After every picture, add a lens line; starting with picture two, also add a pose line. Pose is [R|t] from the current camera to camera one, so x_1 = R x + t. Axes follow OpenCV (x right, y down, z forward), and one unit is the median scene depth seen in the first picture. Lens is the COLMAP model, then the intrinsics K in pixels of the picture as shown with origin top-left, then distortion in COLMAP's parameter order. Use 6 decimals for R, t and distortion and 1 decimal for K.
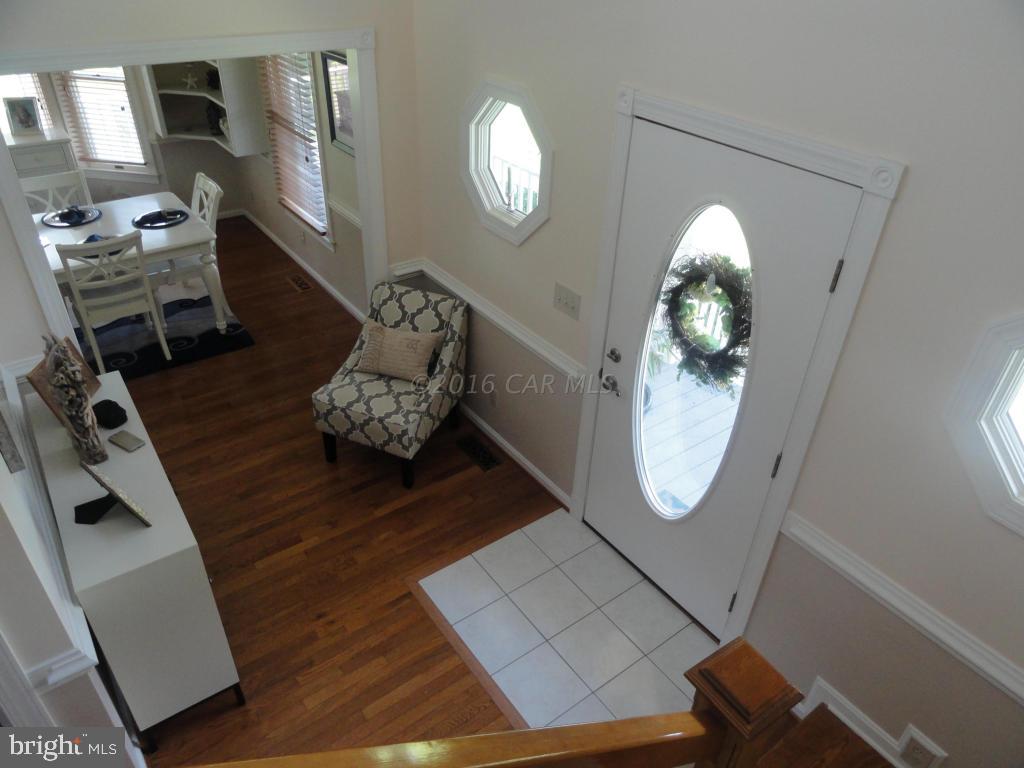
lens RADIAL K [[716.9, 0, 513.0], [0, 716.9, 384.0], [0, 0, 1]] dist [-0.002756, 0.007369]
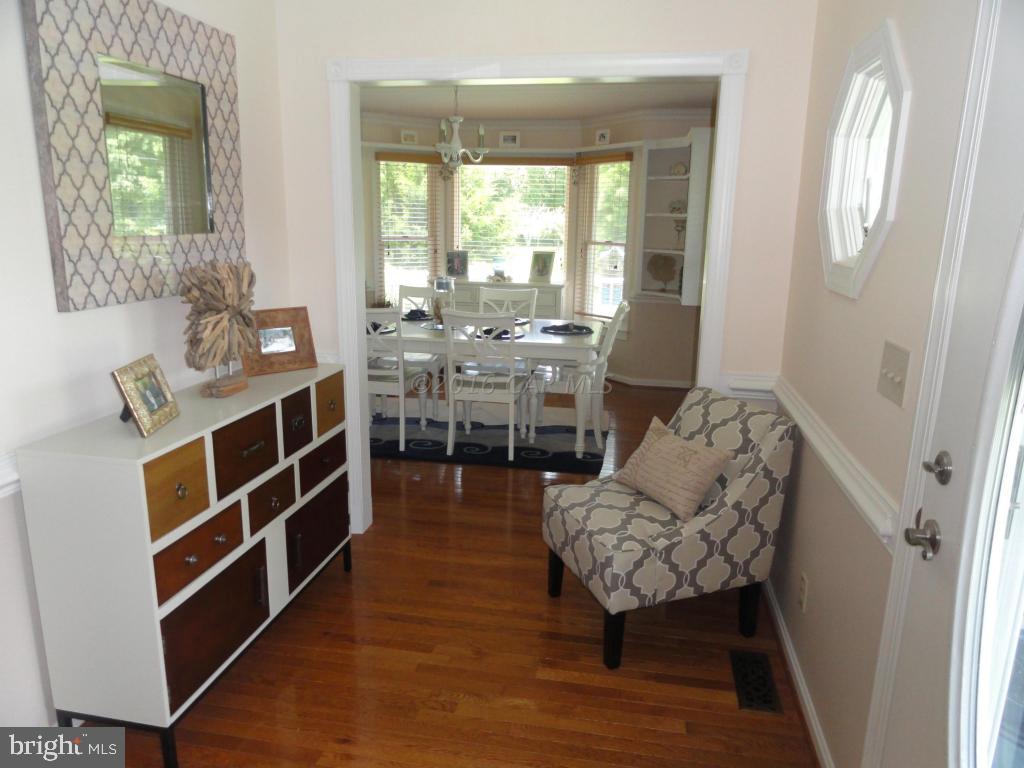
lens RADIAL K [[716.9, 0, 513.0], [0, 716.9, 384.0], [0, 0, 1]] dist [-0.002756, 0.007369]
pose [[0.682597, 0.138273, -0.717595, 0.215285], [-0.401617, 0.891340, -0.210278, 0.088777], [0.610545, 0.431734, 0.663958, 0.417923]]
